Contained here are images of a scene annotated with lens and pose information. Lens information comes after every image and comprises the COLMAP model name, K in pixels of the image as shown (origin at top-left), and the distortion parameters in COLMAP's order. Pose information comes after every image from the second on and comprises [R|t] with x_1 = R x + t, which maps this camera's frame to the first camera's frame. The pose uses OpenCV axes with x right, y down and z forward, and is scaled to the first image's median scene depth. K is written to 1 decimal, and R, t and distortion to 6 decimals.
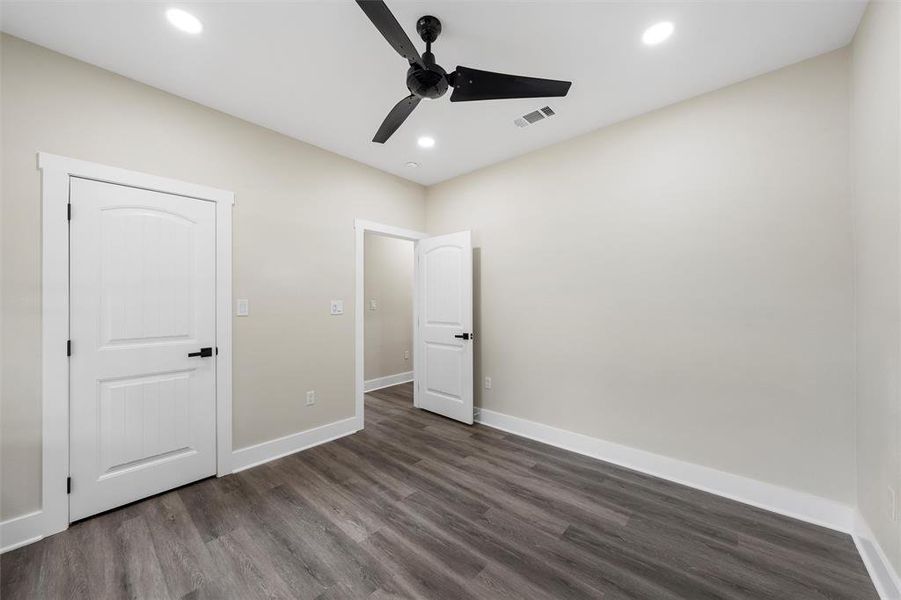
lens RADIAL K [[321.8, 0, 446.8], [0, 321.8, 304.6], [0, 0, 1]] dist [-0.000547, -0.000009]
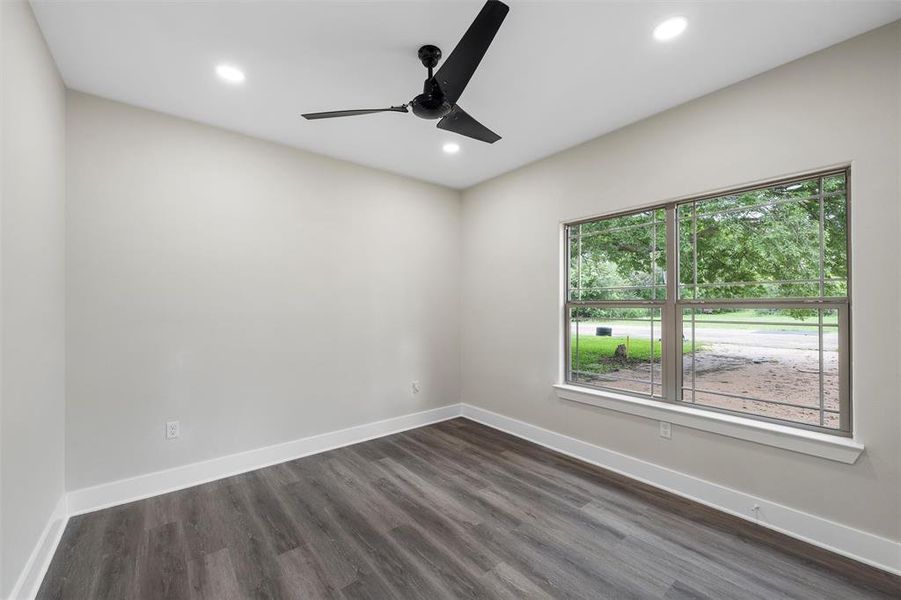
lens RADIAL K [[381.3, 0, 450.5], [0, 381.3, 300.0], [0, 0, 1]] dist [0.000534, -0.000079]
pose [[-0.987033, 0.011647, 0.160097, -0.309614], [0.009819, 0.999877, -0.012203, -0.029577], [-0.160219, -0.010473, -0.987026, 2.151482]]
